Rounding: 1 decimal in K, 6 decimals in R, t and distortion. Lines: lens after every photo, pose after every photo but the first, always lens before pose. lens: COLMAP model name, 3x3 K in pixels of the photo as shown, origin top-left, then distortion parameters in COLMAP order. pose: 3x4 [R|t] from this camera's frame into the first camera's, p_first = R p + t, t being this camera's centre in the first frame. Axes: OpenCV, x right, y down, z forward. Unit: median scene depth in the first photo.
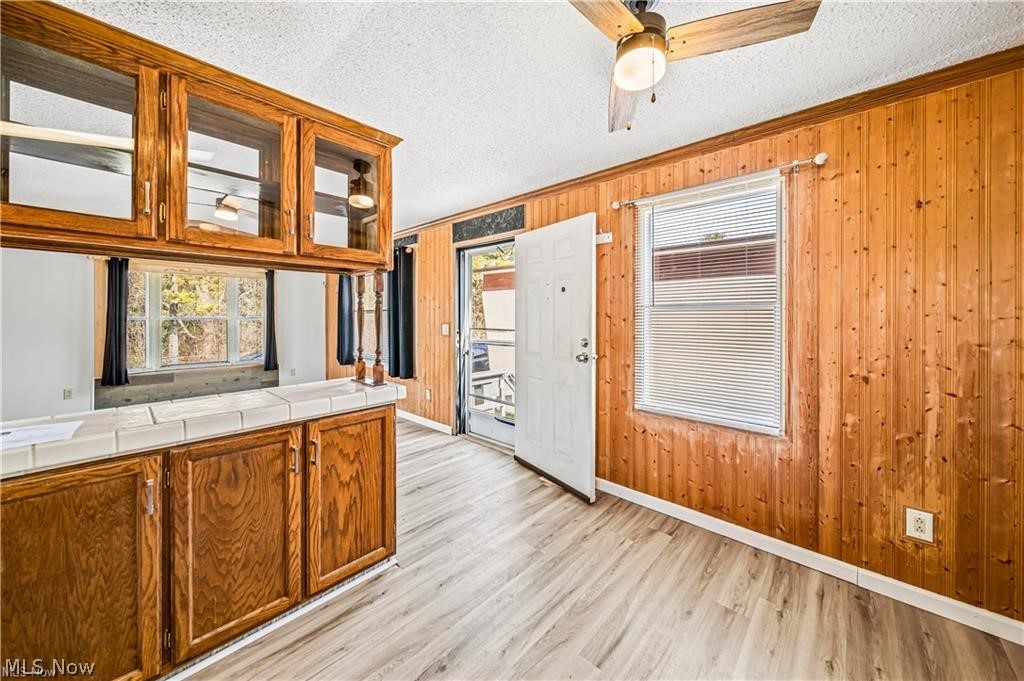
lens RADIAL K [[360.1, 0, 515.0], [0, 360.1, 321.6], [0, 0, 1]] dist [-0.002963, -0.000461]
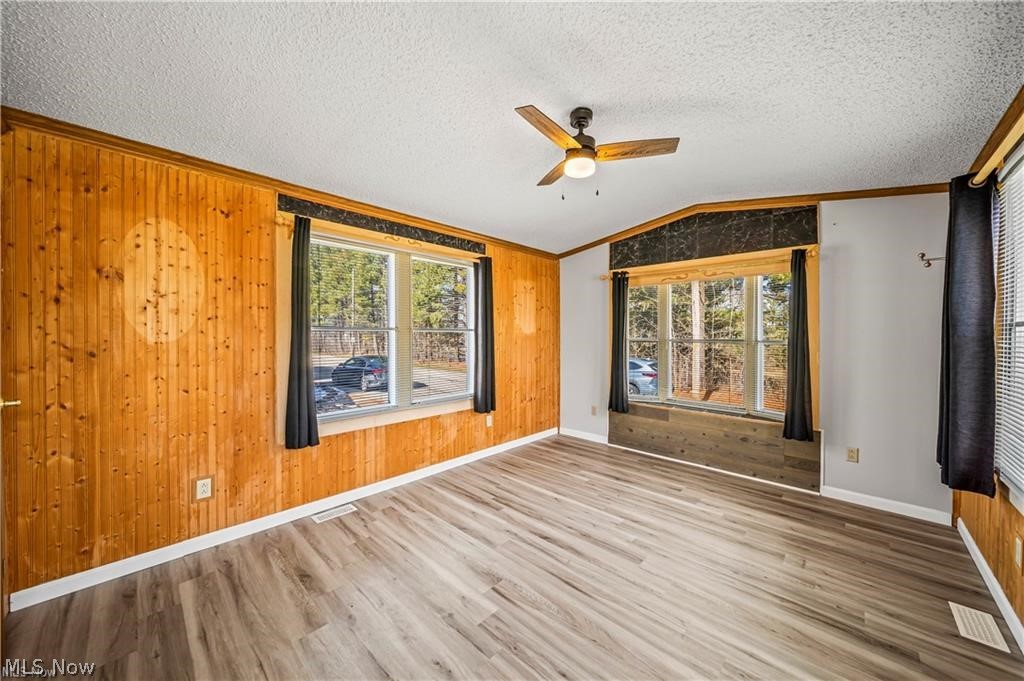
lens RADIAL K [[360.1, 0, 511.6], [0, 360.1, 336.1], [0, 0, 1]] dist [-0.002963, -0.000461]
pose [[-0.018530, 0.000423, -0.999828, -0.462345], [-0.019295, 0.999814, 0.000781, -0.036600], [0.999642, 0.019306, -0.018518, 1.992425]]
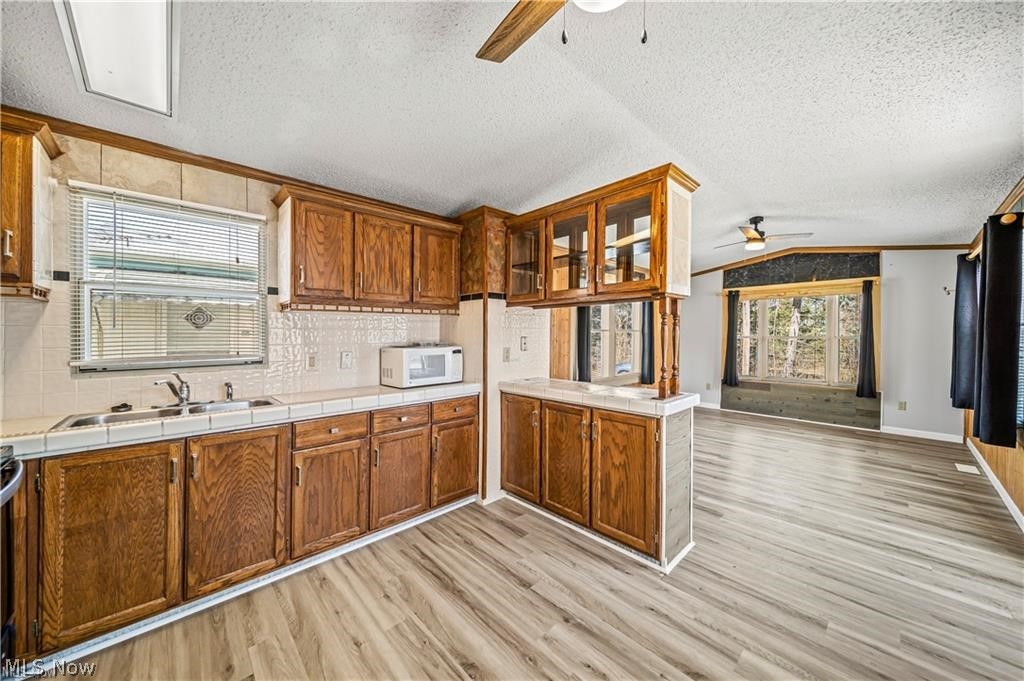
lens RADIAL K [[360.1, 0, 511.8], [0, 360.1, 339.1], [0, 0, 1]] dist [-0.002963, -0.000461]
pose [[-0.070923, 0.011533, -0.997415, 0.837090], [-0.012910, 0.999839, 0.012479, -0.015738], [0.997398, 0.013762, -0.070763, 0.711440]]
